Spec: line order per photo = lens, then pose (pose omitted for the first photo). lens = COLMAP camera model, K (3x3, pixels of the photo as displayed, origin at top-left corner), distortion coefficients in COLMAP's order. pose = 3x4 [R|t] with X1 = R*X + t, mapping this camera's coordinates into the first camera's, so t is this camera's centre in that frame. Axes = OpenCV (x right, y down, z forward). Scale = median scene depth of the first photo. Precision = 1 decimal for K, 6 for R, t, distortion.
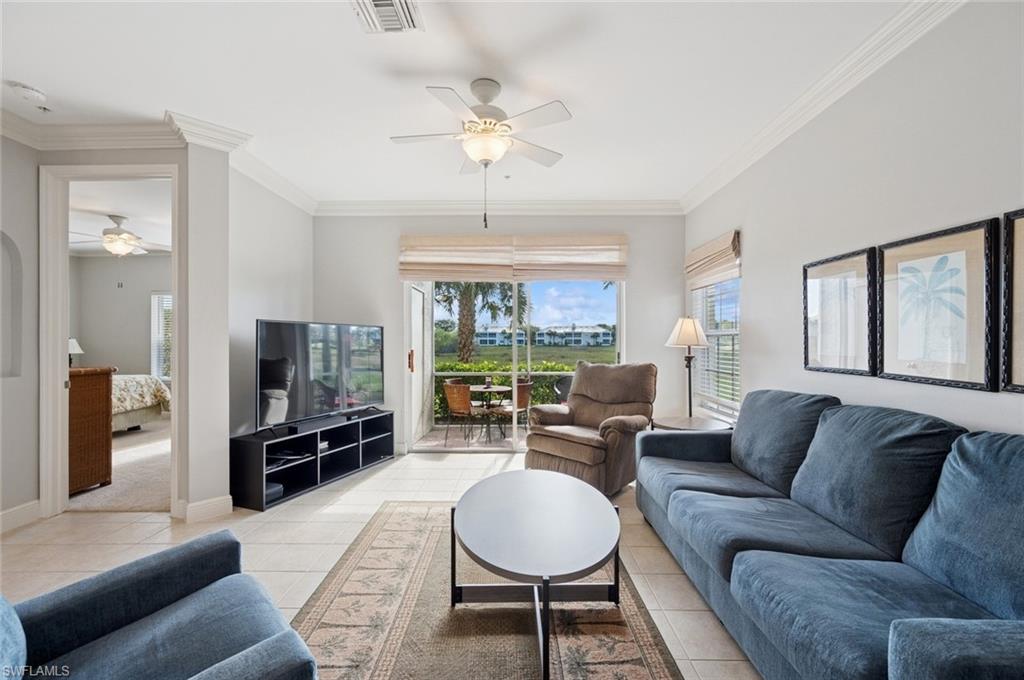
lens RADIAL K [[410.1, 0, 515.3], [0, 410.1, 340.5], [0, 0, 1]] dist [0.000833, 0.000224]
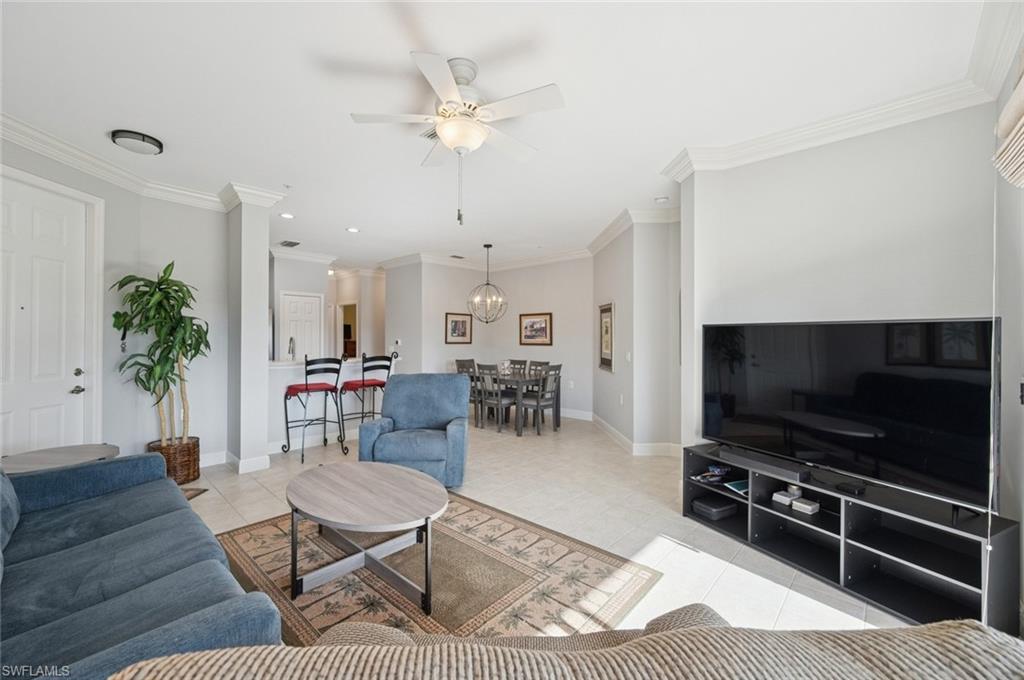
lens RADIAL K [[410.4, 0, 511.9], [0, 410.4, 335.1], [0, 0, 1]] dist [-0.001045, 0.000005]
pose [[-0.674036, -0.003230, -0.738691, 0.366820], [-0.000793, 0.999993, -0.003648, -0.021864], [0.738698, -0.001873, -0.674034, 1.202577]]
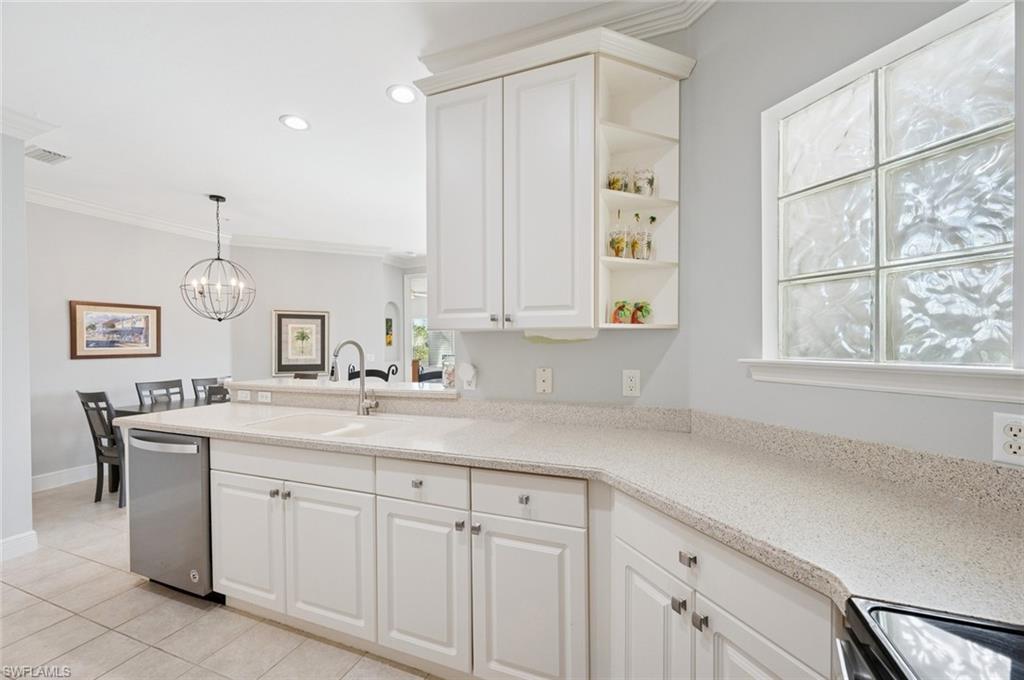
lens RADIAL K [[410.1, 0, 515.3], [0, 410.1, 340.5], [0, 0, 1]] dist [0.000833, 0.000224]
pose [[0.934042, -0.007348, -0.357088, 0.285406], [0.005680, 0.999968, -0.005722, -0.015242], [0.357118, 0.003316, 0.934053, -0.903768]]
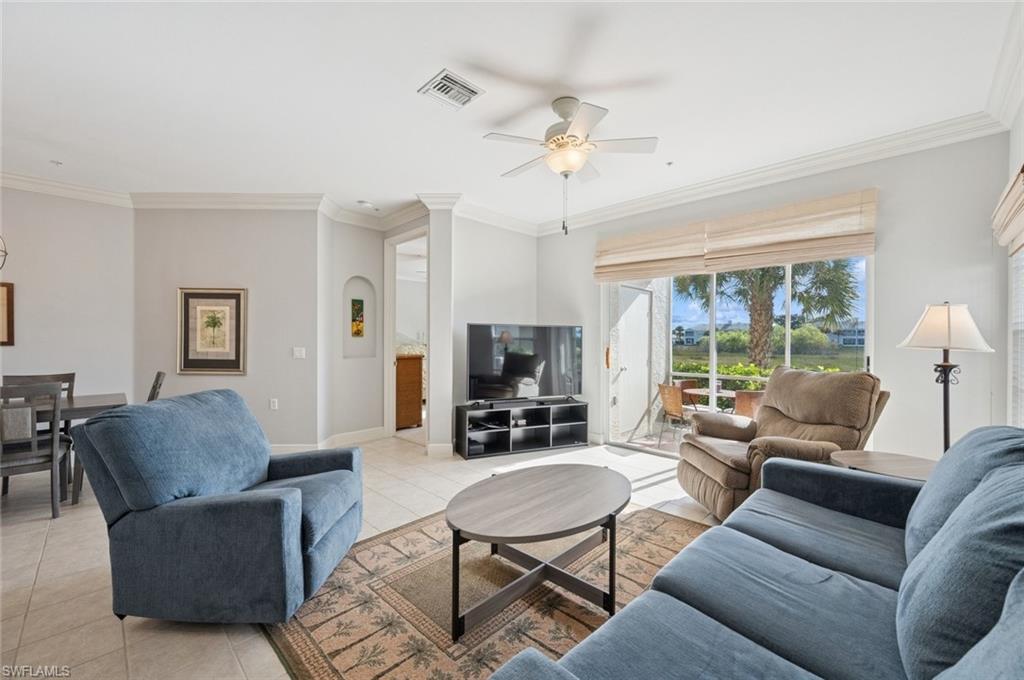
lens RADIAL K [[412.8, 0, 513.0], [0, 412.8, 339.5], [0, 0, 1]] dist [-0.000777, 0.000013]
pose [[0.717967, 0.004179, -0.696065, 0.419595], [-0.003381, 0.999991, 0.002517, 0.000250], [0.696069, 0.000546, 0.717975, 0.086488]]
